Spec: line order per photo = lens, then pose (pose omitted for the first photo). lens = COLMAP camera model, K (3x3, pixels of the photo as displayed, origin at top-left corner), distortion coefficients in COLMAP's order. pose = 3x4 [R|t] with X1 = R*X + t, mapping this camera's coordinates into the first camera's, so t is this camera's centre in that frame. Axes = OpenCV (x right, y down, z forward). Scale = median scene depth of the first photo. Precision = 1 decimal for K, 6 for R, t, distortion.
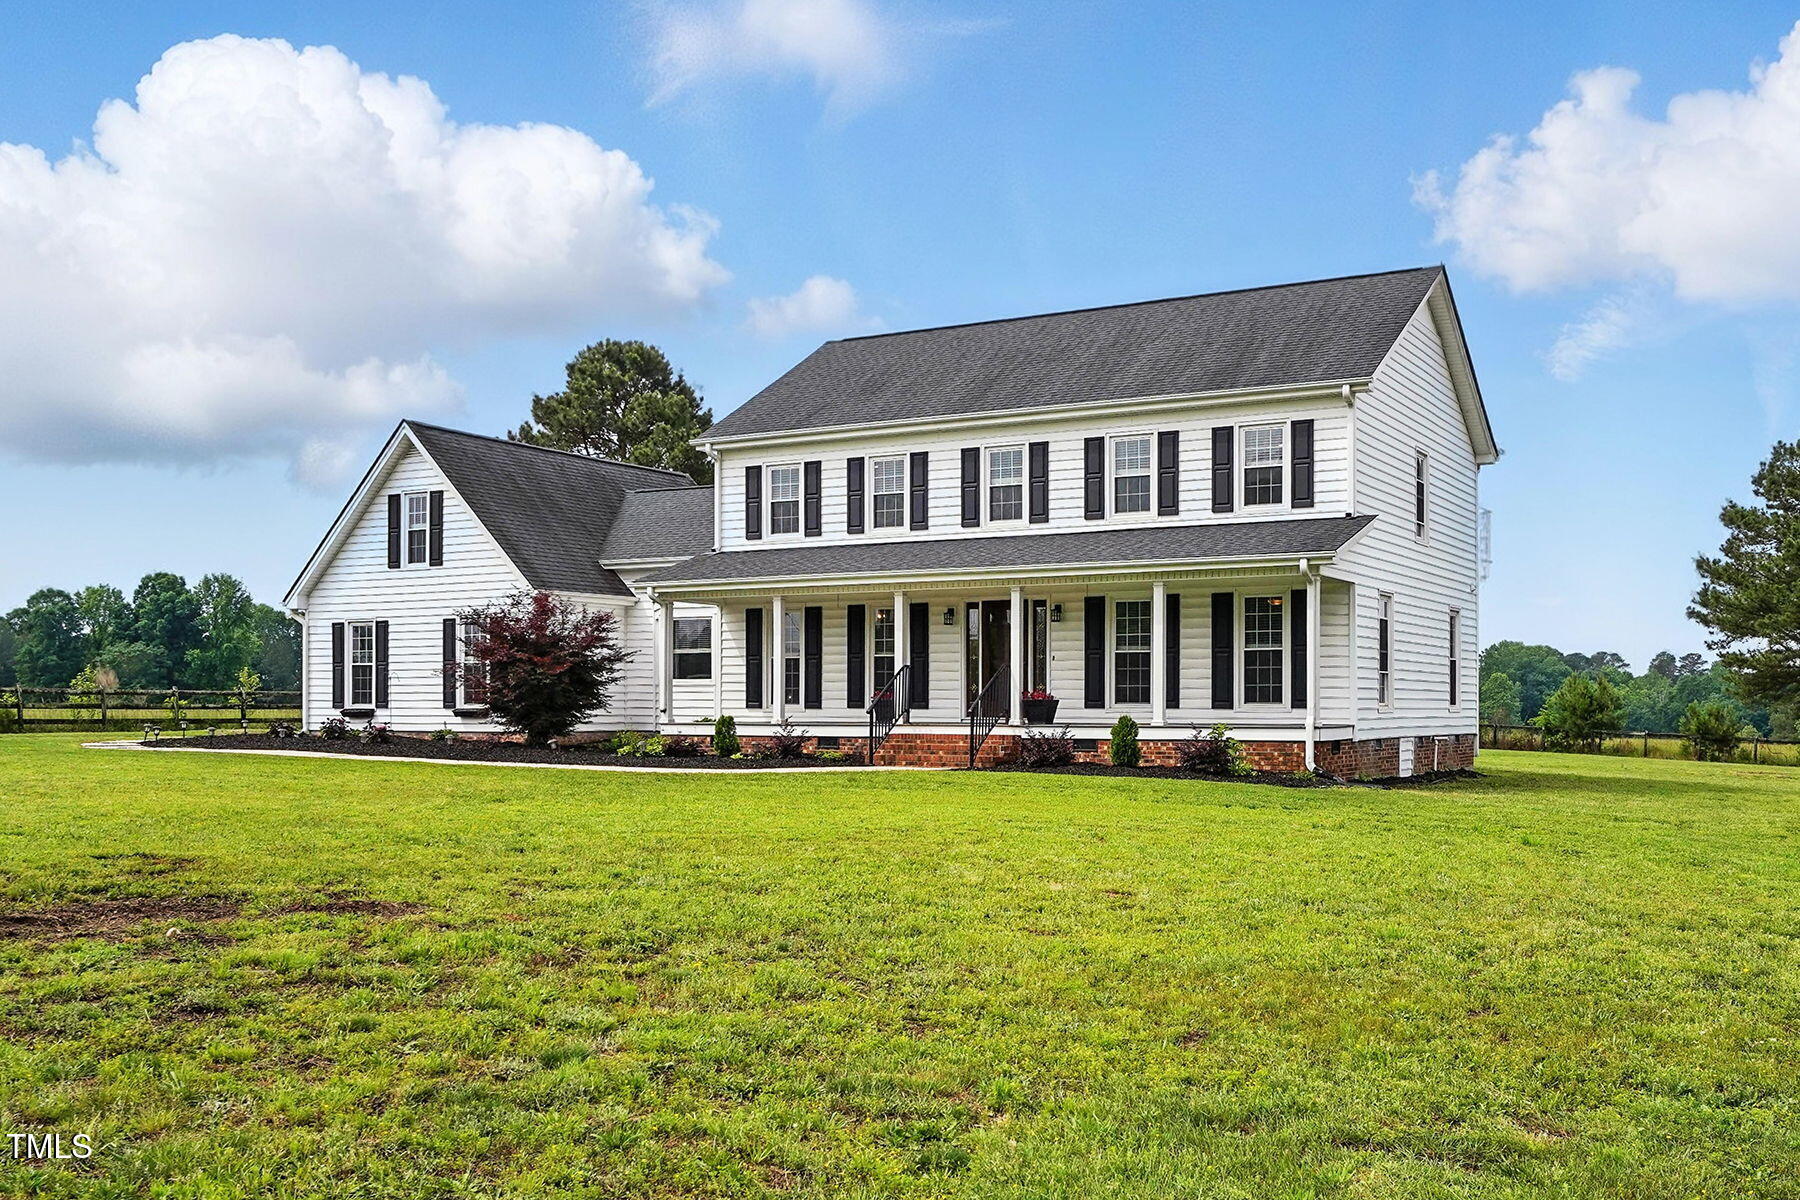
lens RADIAL K [[1632.2, 0, 899.9], [0, 1632.2, 597.4], [0, 0, 1]] dist [0.023332, 0.023560]
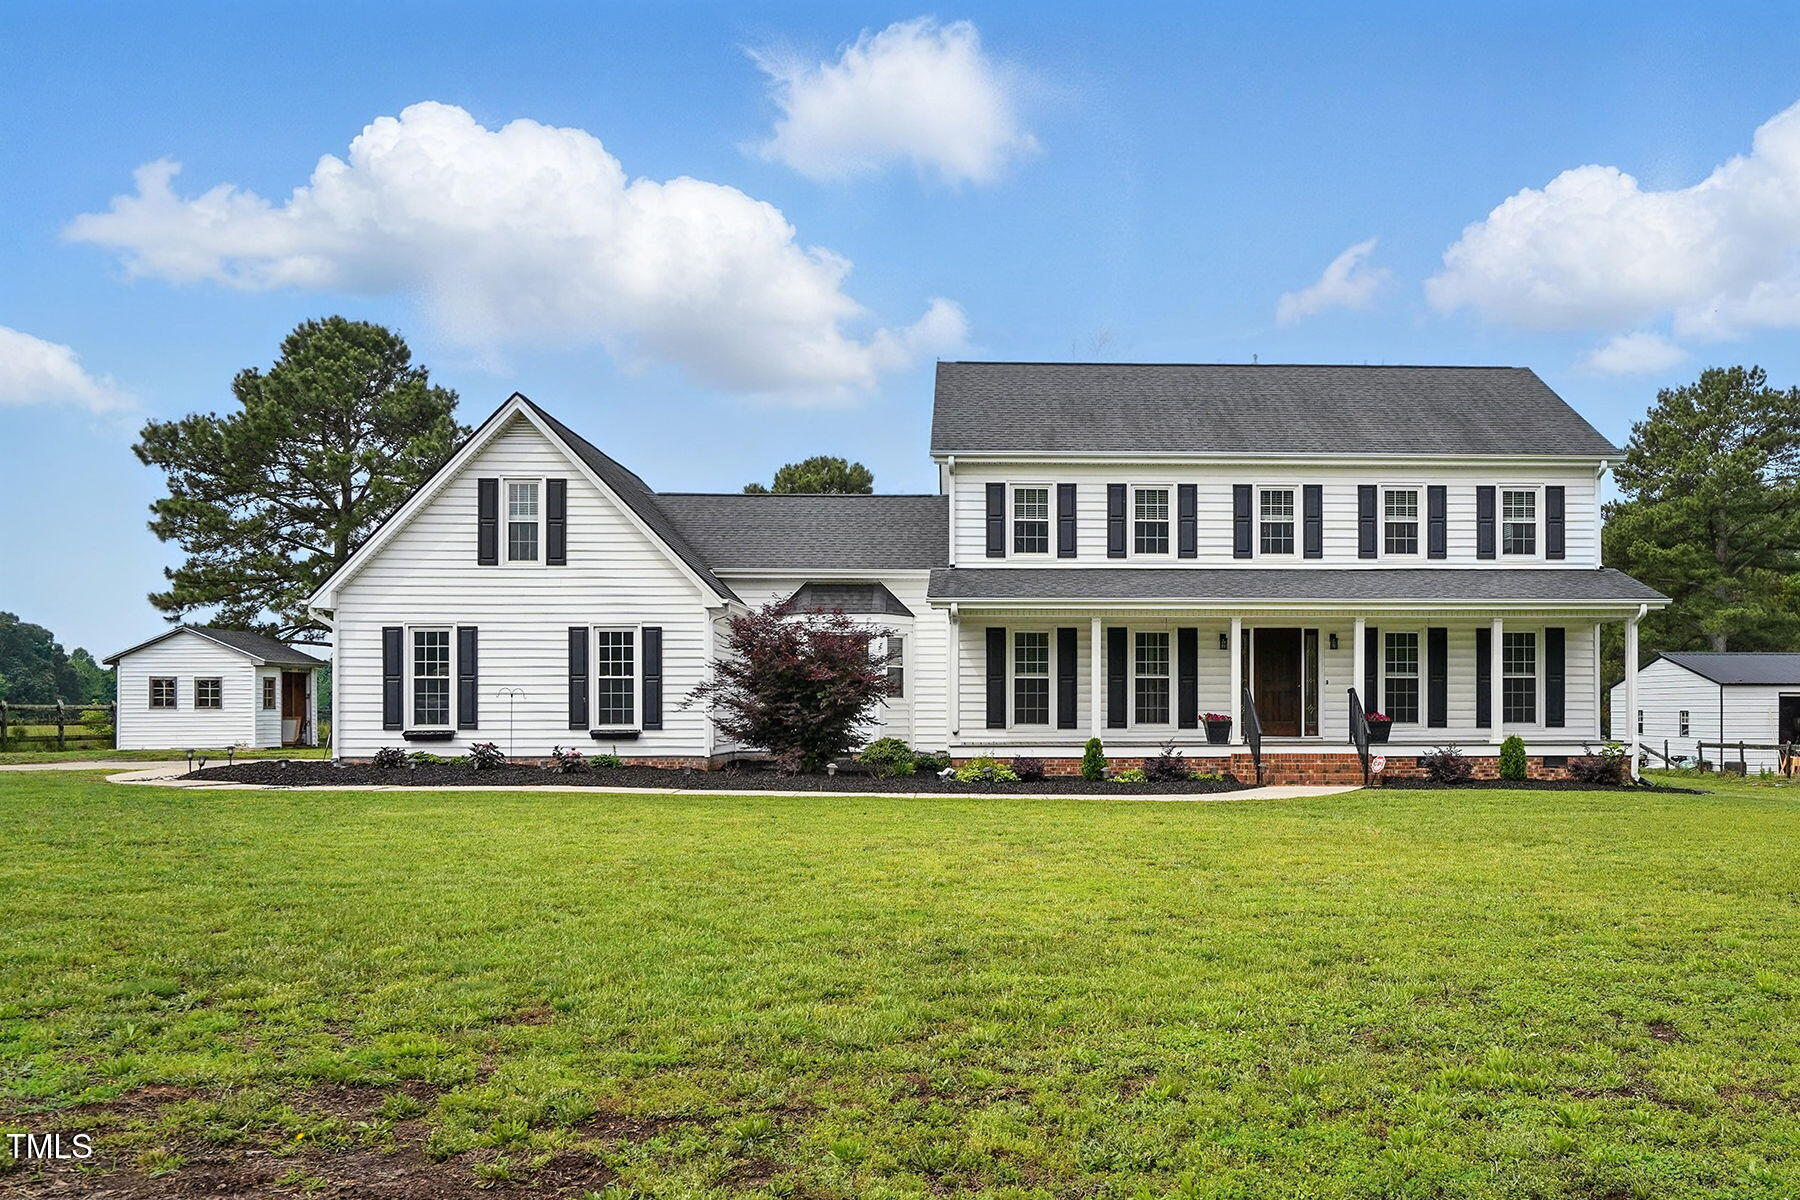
lens RADIAL K [[1393.6, 0, 896.9], [0, 1393.6, 611.2], [0, 0, 1]] dist [-0.006270, -0.000605]
pose [[0.859650, 0.040966, 0.509239, -0.552395], [-0.032376, 0.999145, -0.025723, 0.019853], [-0.509857, 0.005626, 0.860241, 0.300711]]
